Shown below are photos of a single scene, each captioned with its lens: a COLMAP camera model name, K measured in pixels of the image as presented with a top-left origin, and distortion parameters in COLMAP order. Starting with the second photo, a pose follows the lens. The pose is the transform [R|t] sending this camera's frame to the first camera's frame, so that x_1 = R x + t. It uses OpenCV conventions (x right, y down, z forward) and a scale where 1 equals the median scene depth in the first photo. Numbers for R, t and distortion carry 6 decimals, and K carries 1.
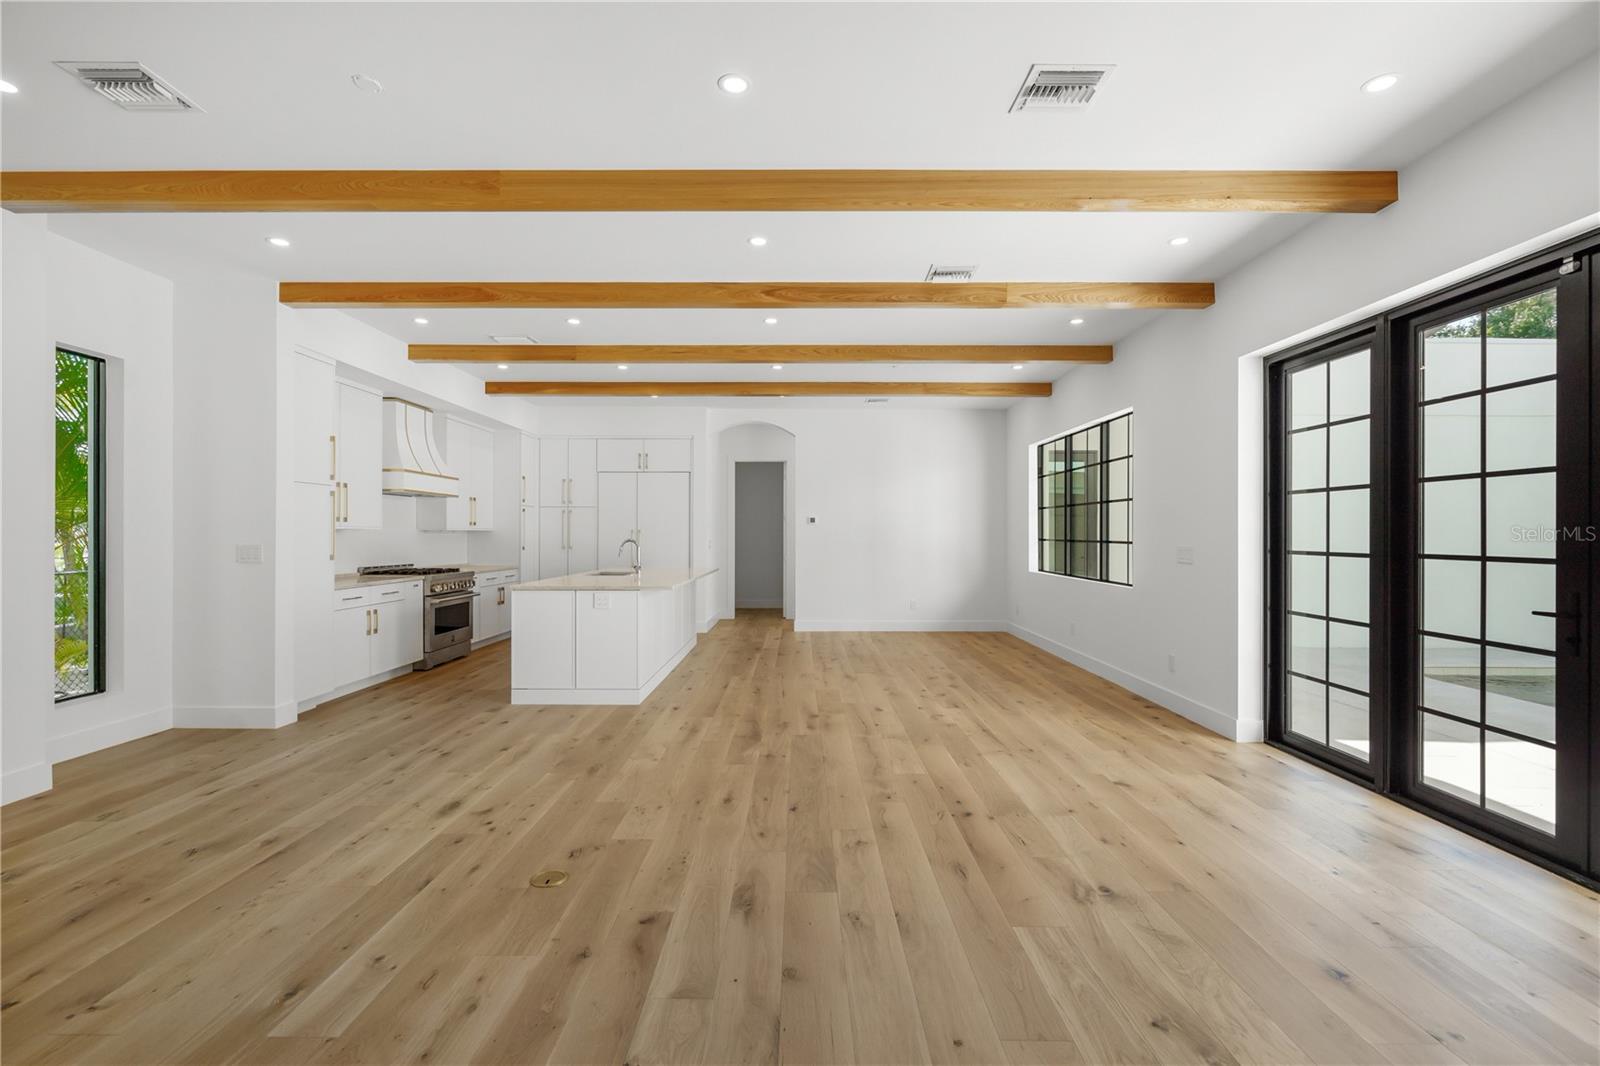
lens RADIAL K [[728.5, 0, 801.4], [0, 728.5, 532.3], [0, 0, 1]] dist [-0.002602, -0.000623]
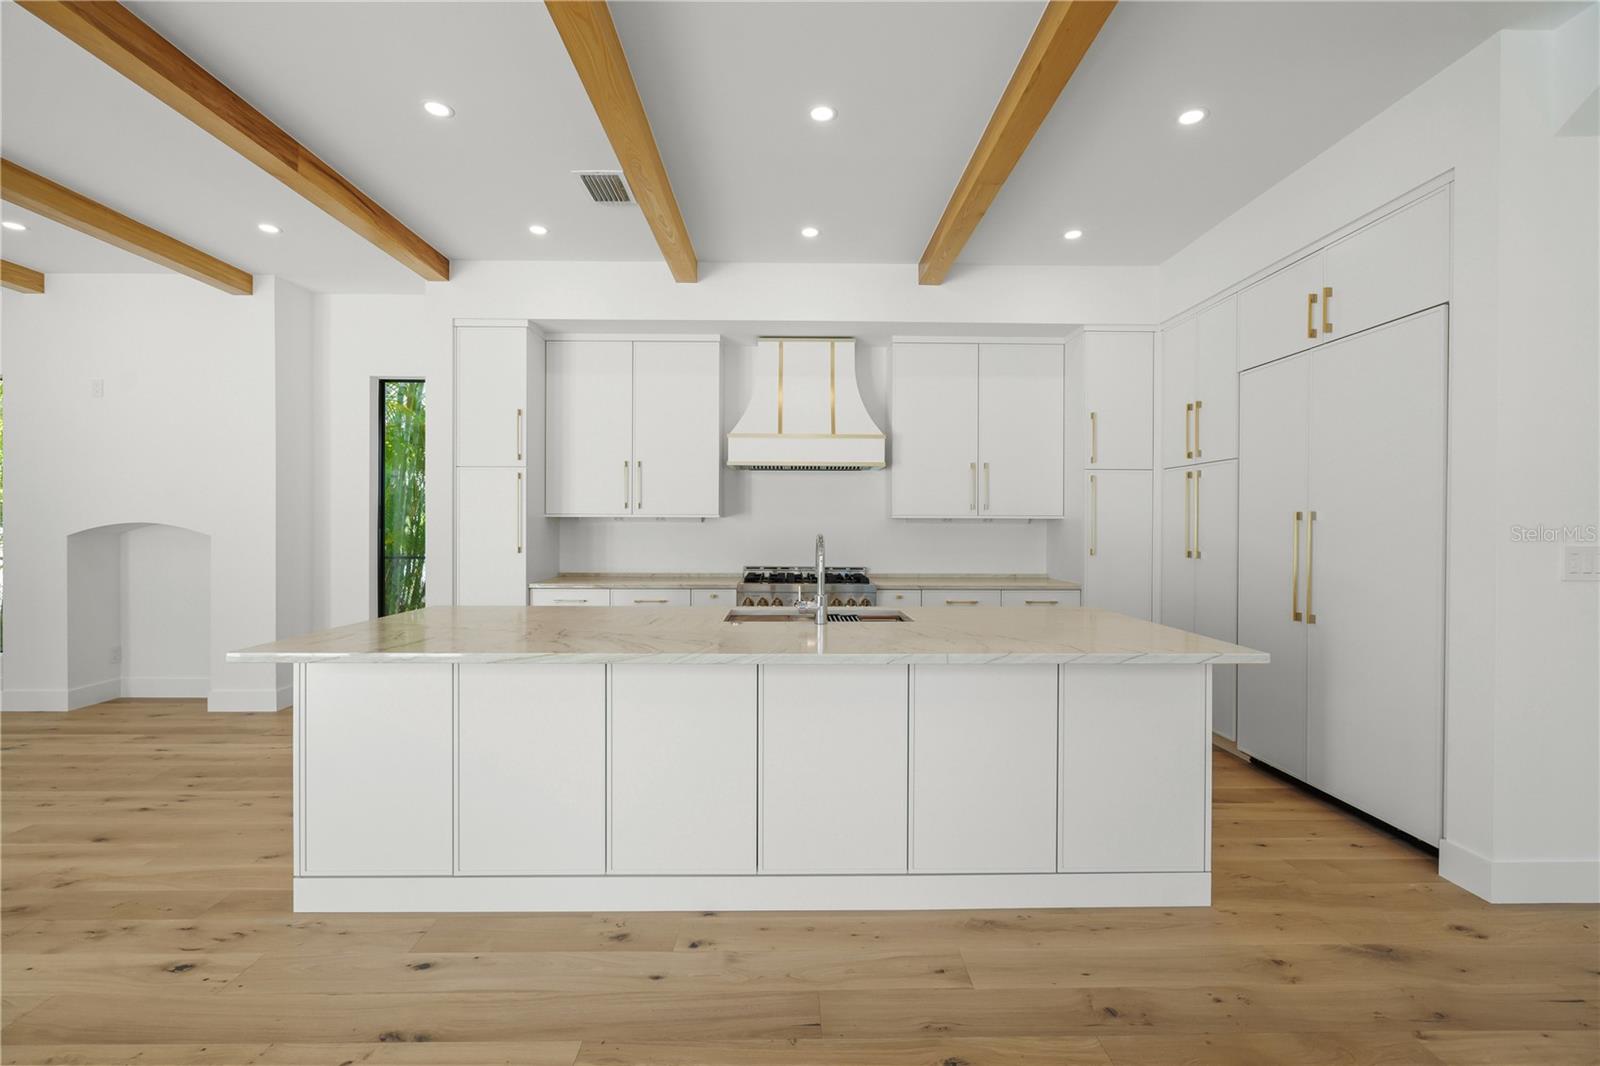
lens RADIAL K [[728.5, 0, 800.7], [0, 728.5, 528.9], [0, 0, 1]] dist [-0.002602, -0.000623]
pose [[0.011888, 0.005201, -0.999916, 0.266106], [-0.002887, 0.999982, 0.005167, 0.006973], [0.999925, 0.002825, 0.011902, 1.635474]]
